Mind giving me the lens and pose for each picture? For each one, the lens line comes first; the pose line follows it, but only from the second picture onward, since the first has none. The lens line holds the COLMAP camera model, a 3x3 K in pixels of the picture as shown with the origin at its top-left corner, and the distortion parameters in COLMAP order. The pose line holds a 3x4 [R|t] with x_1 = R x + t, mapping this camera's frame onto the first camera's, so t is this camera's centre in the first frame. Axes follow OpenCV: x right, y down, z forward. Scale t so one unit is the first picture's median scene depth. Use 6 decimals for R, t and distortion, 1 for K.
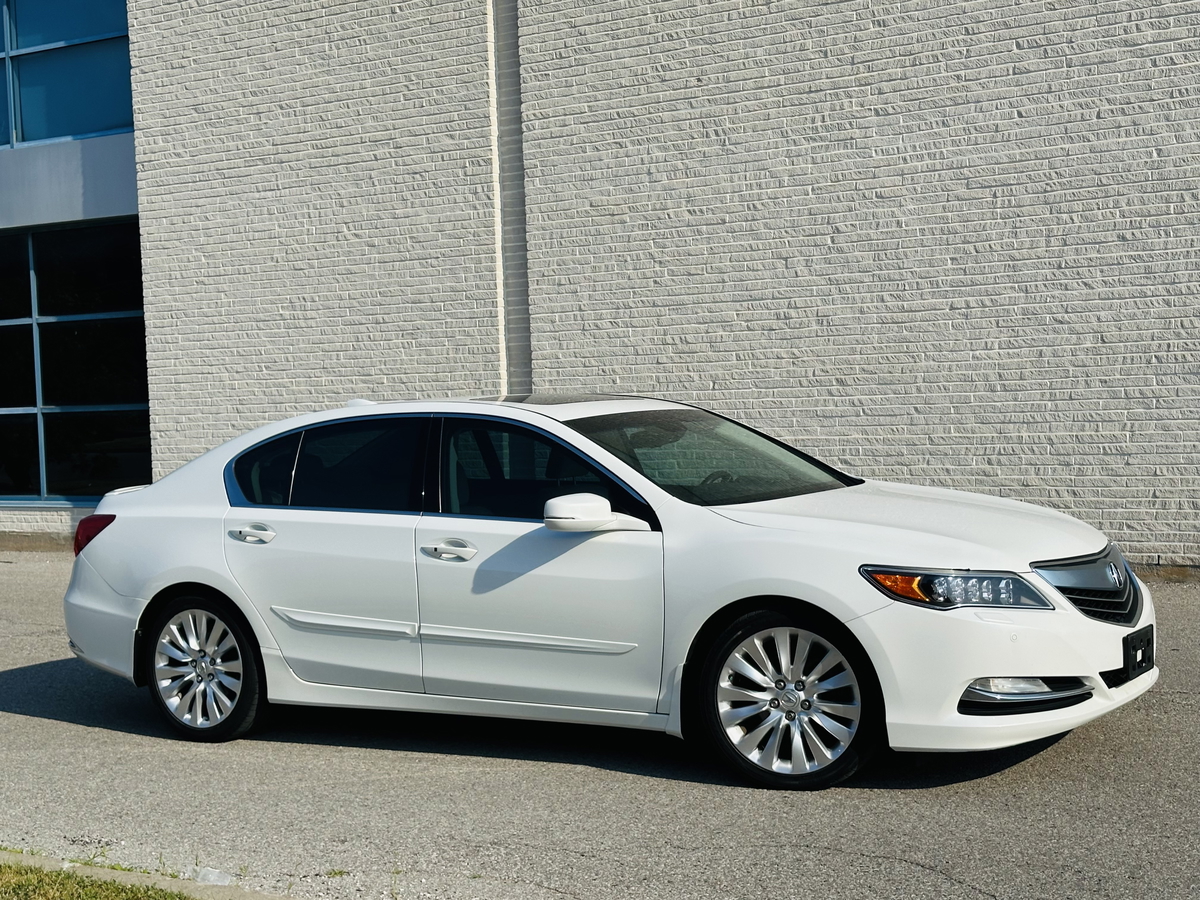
lens RADIAL K [[1776.0, 0, 598.9], [0, 1776.0, 443.6], [0, 0, 1]] dist [0.154249, -0.106924]
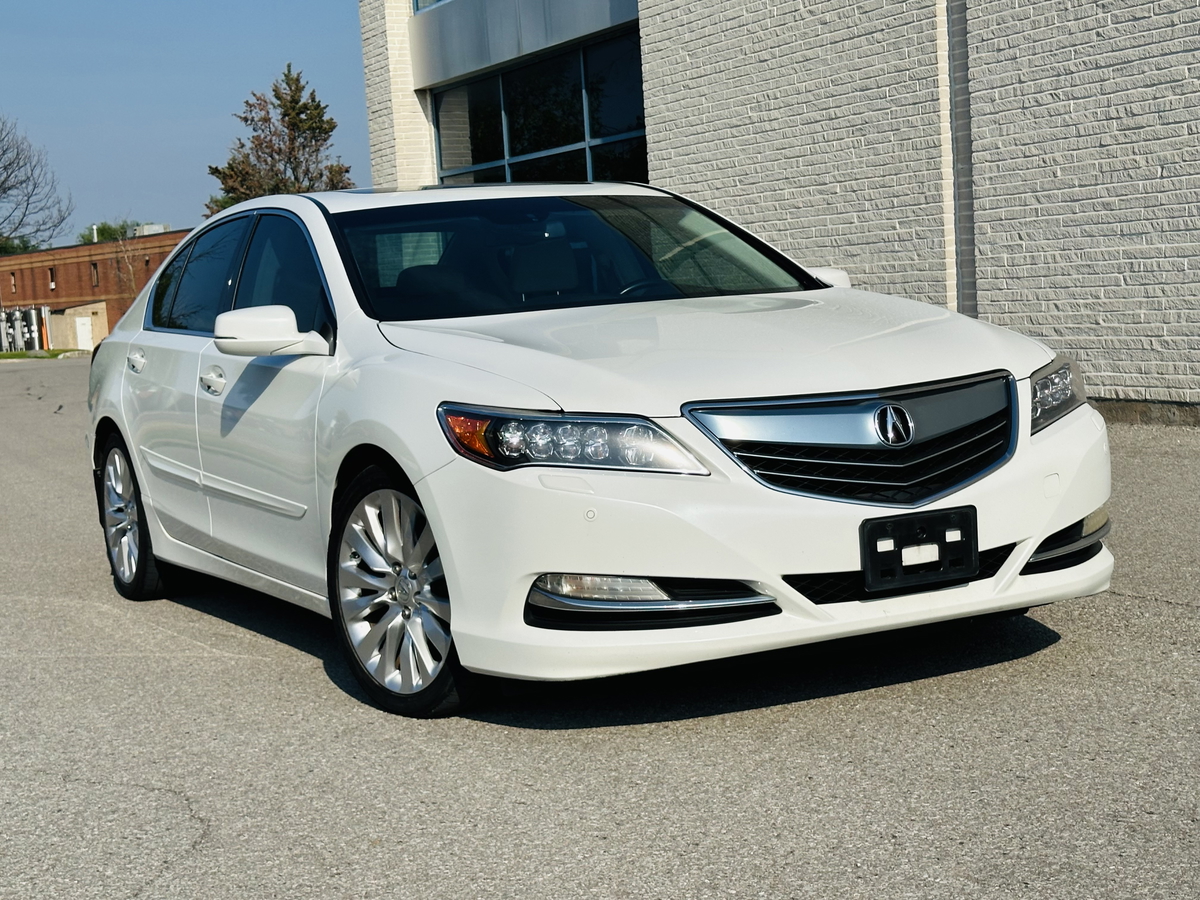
lens RADIAL K [[1926.5, 0, 594.7], [0, 1926.5, 454.3], [0, 0, 1]] dist [0.188807, -0.334251]
pose [[0.859448, 0.027687, -0.510472, 0.301065], [0.016042, 0.996580, 0.081063, 0.014953], [0.510971, -0.077858, 0.856065, 0.204292]]
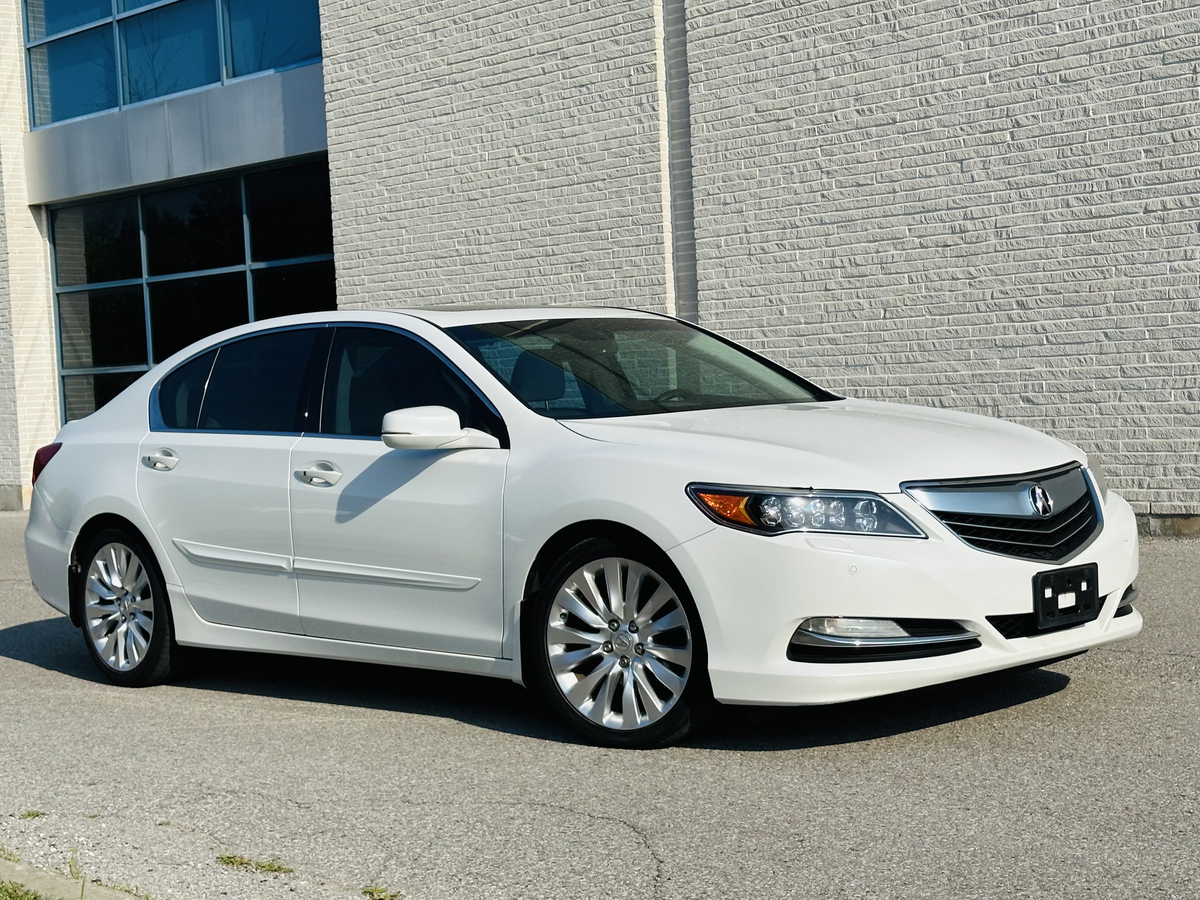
lens RADIAL K [[1952.8, 0, 600.0], [0, 1952.8, 450.0], [0, 0, 1]] dist [0.168847, -0.211107]
pose [[0.971485, 0.000076, -0.237103, 0.169198], [0.003563, 0.999882, 0.014920, 0.020126], [0.237076, -0.015339, 0.971370, 0.049901]]
